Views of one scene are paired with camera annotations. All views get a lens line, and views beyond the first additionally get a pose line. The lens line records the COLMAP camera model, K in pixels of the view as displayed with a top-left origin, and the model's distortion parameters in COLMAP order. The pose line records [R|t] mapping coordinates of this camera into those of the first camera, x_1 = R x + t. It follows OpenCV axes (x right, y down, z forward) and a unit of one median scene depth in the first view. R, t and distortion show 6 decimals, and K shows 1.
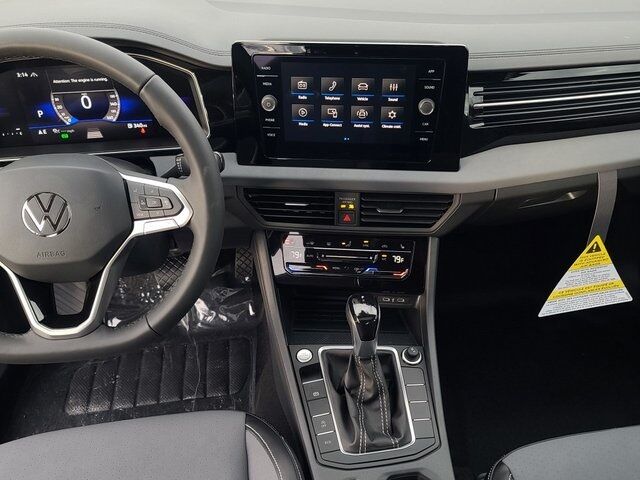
lens RADIAL K [[593.7, 0, 337.6], [0, 593.7, 241.1], [0, 0, 1]] dist [0.000840, 0.020607]
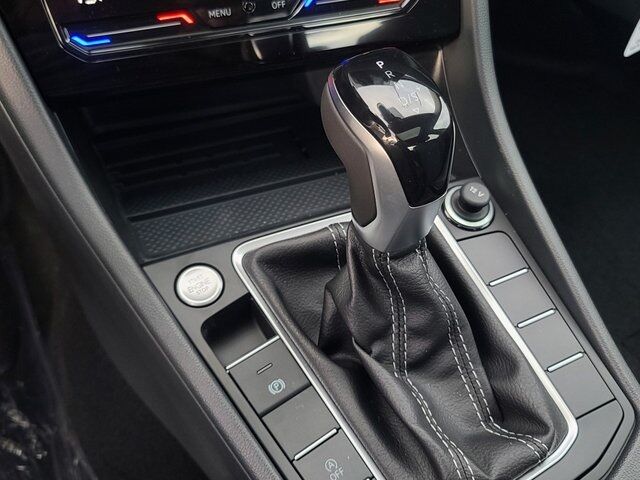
lens RADIAL K [[689.5, 0, 320.0], [0, 689.5, 240.0], [0, 0, 1]] dist [0.011809, 0.018581]
pose [[0.920440, -0.267460, 0.285053, -0.104545], [0.182689, 0.939058, 0.291195, 0.068754], [-0.345564, -0.215951, 0.913209, 0.652096]]
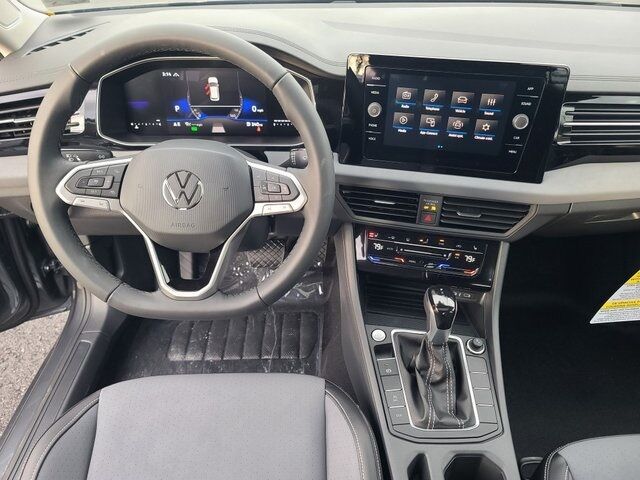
lens RADIAL K [[462.6, 0, 320.0], [0, 462.6, 240.0], [0, 0, 1]] dist [0.005799, -0.001408]
pose [[0.991075, 0.089825, -0.098497, -0.102554], [-0.089759, 0.995950, 0.005113, 0.017131], [0.098558, 0.003773, 0.995124, 0.109526]]
